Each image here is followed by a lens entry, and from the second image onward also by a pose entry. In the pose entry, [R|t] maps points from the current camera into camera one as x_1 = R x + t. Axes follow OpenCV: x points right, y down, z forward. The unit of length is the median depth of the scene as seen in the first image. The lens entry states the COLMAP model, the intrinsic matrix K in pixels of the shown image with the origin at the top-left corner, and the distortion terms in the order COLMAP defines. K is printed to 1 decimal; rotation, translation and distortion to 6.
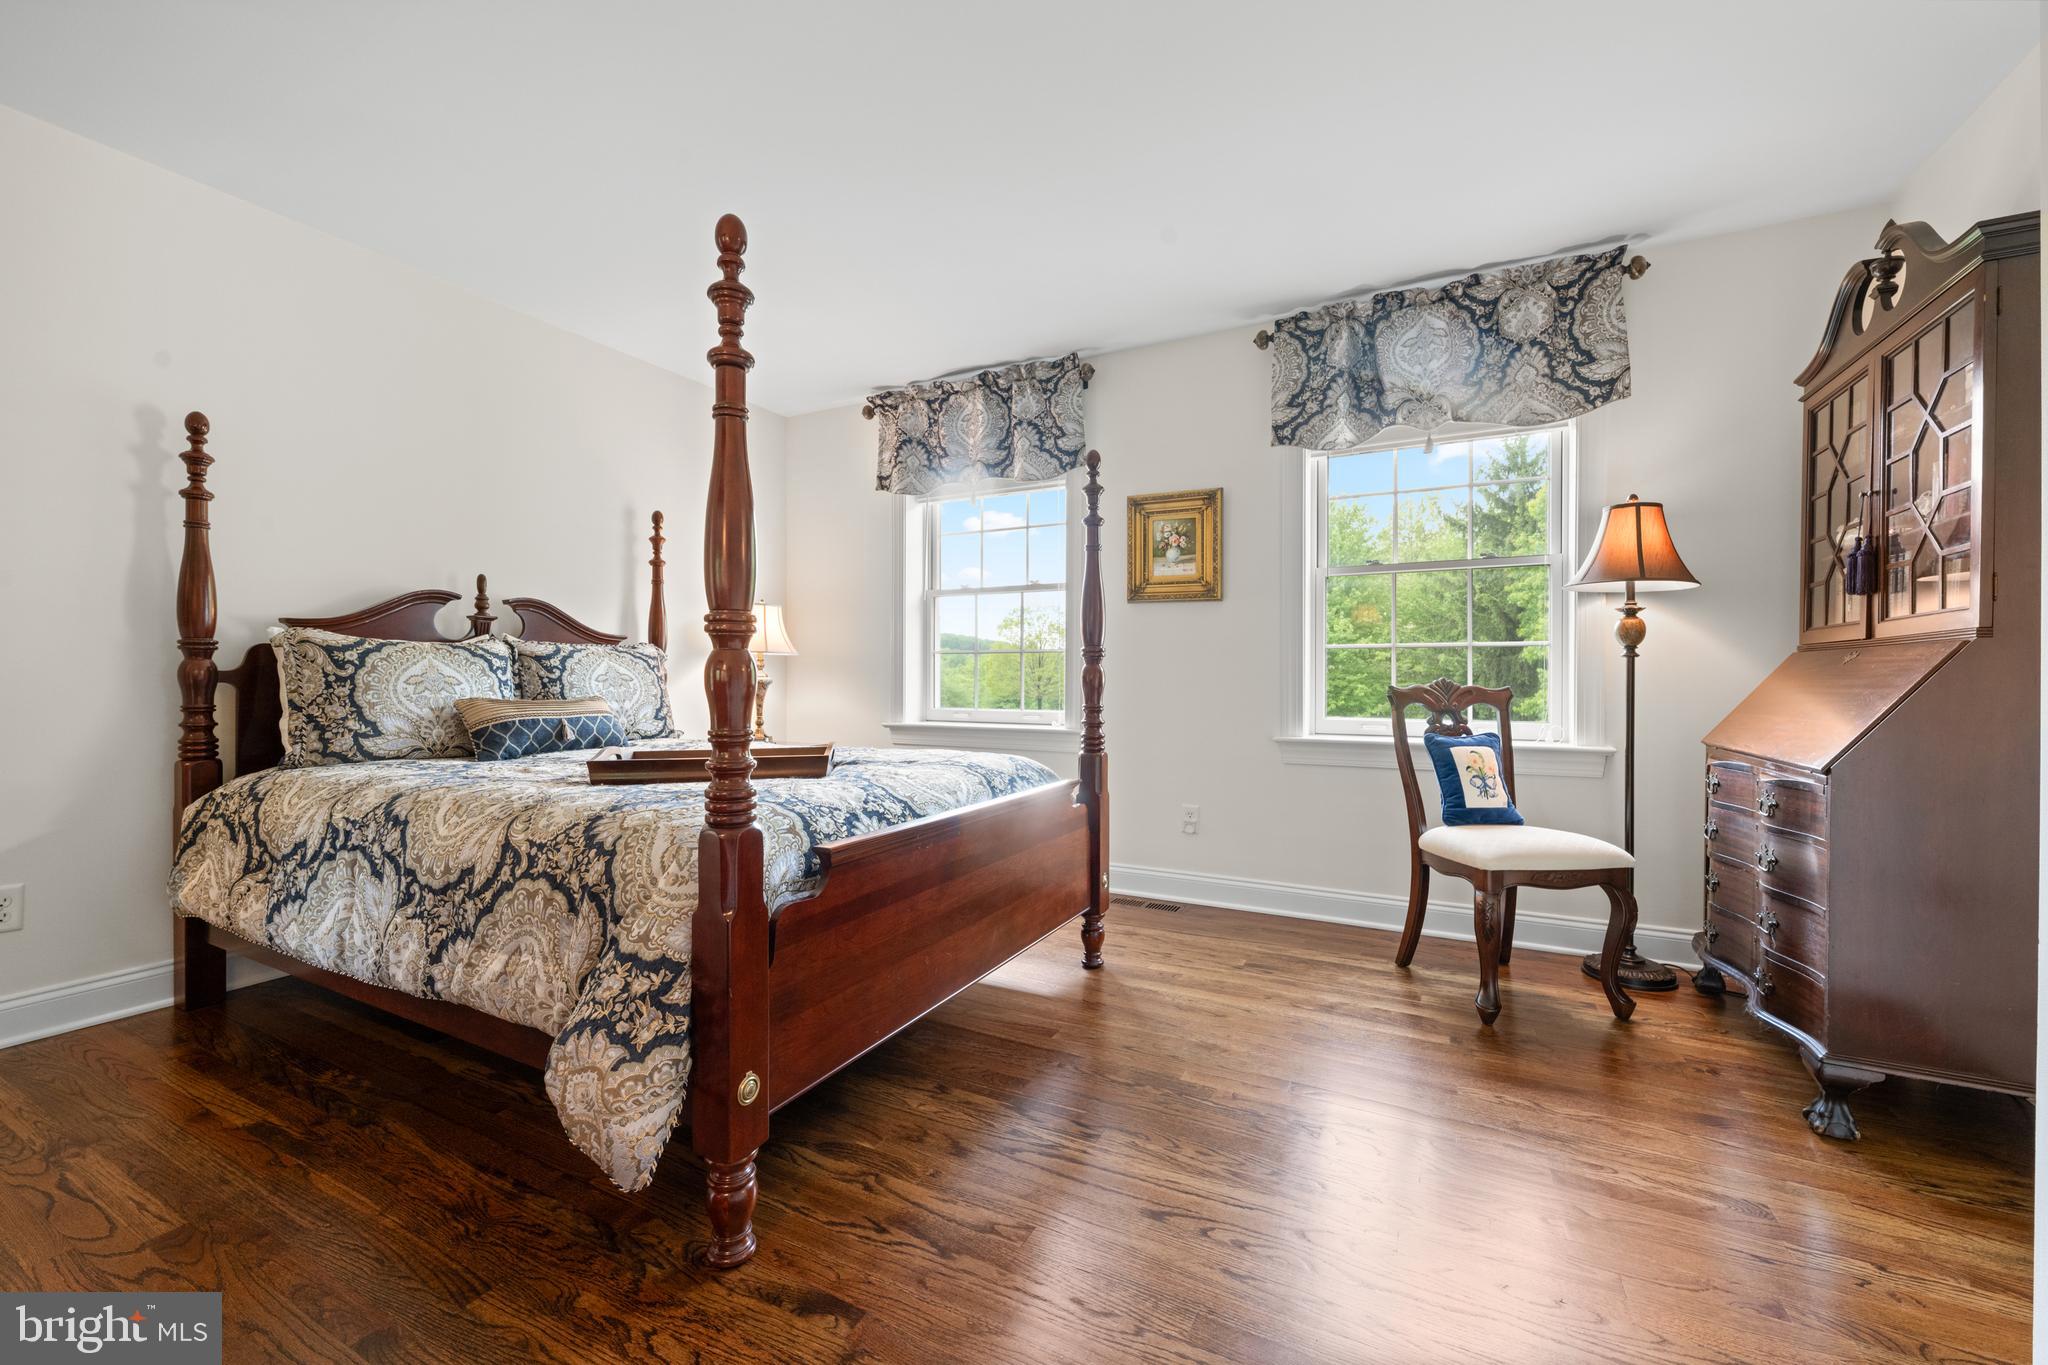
lens RADIAL K [[797.4, 0, 1022.9], [0, 797.4, 681.6], [0, 0, 1]] dist [-0.000212, 0.001048]
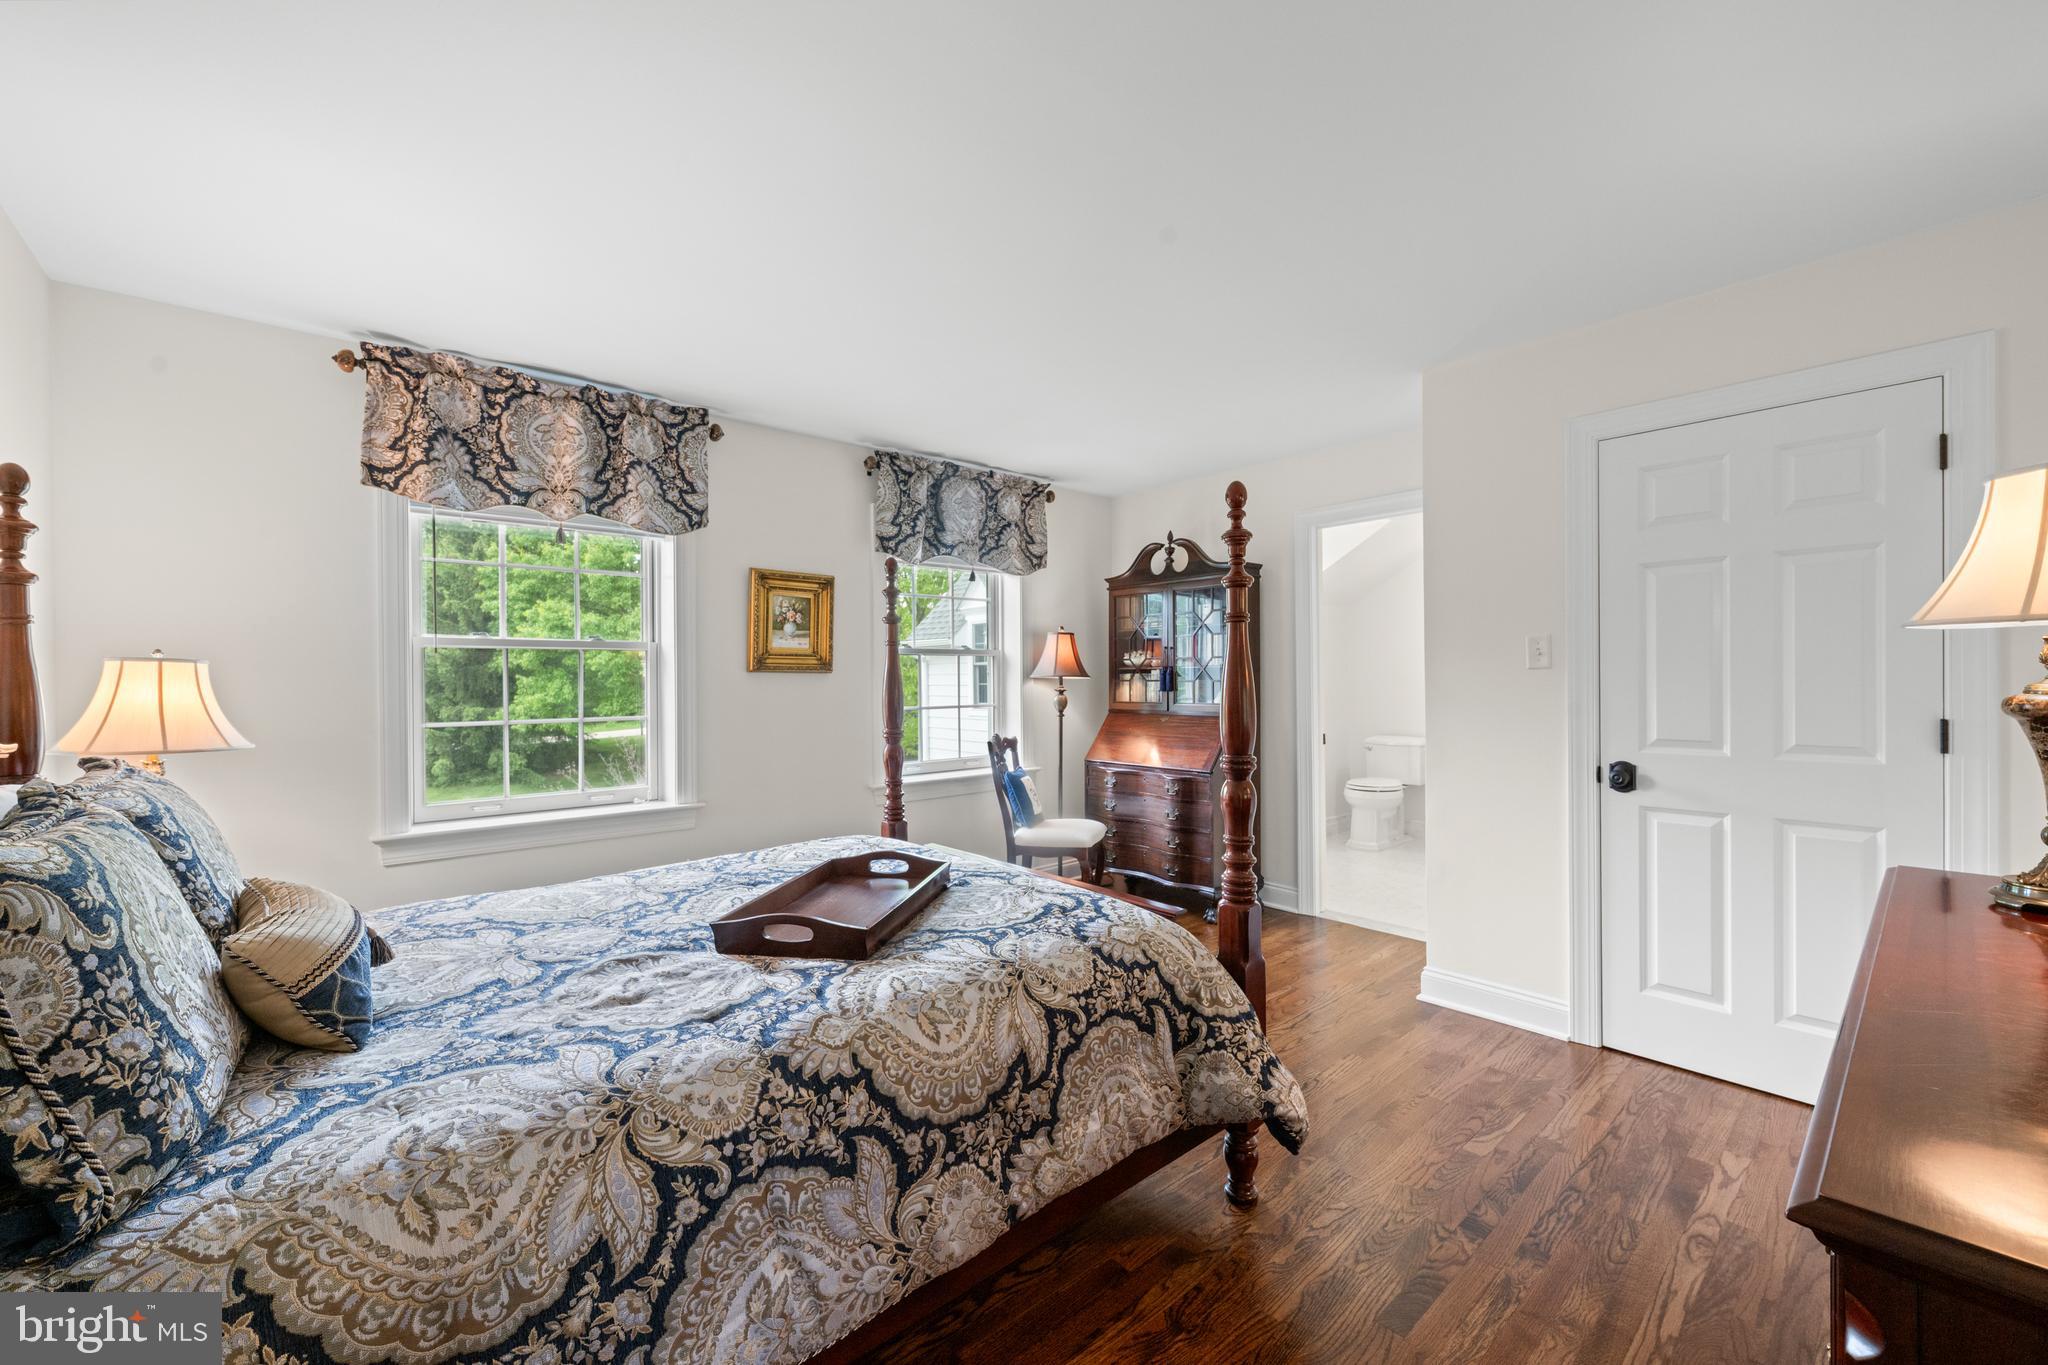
lens RADIAL K [[797.4, 0, 1019.0], [0, 797.4, 680.6], [0, 0, 1]] dist [-0.000212, 0.001048]
pose [[0.376125, -0.006626, 0.926545, -0.763089], [0.014266, 0.999897, 0.001360, -0.094120], [-0.926459, 0.012706, 0.376181, 0.335547]]
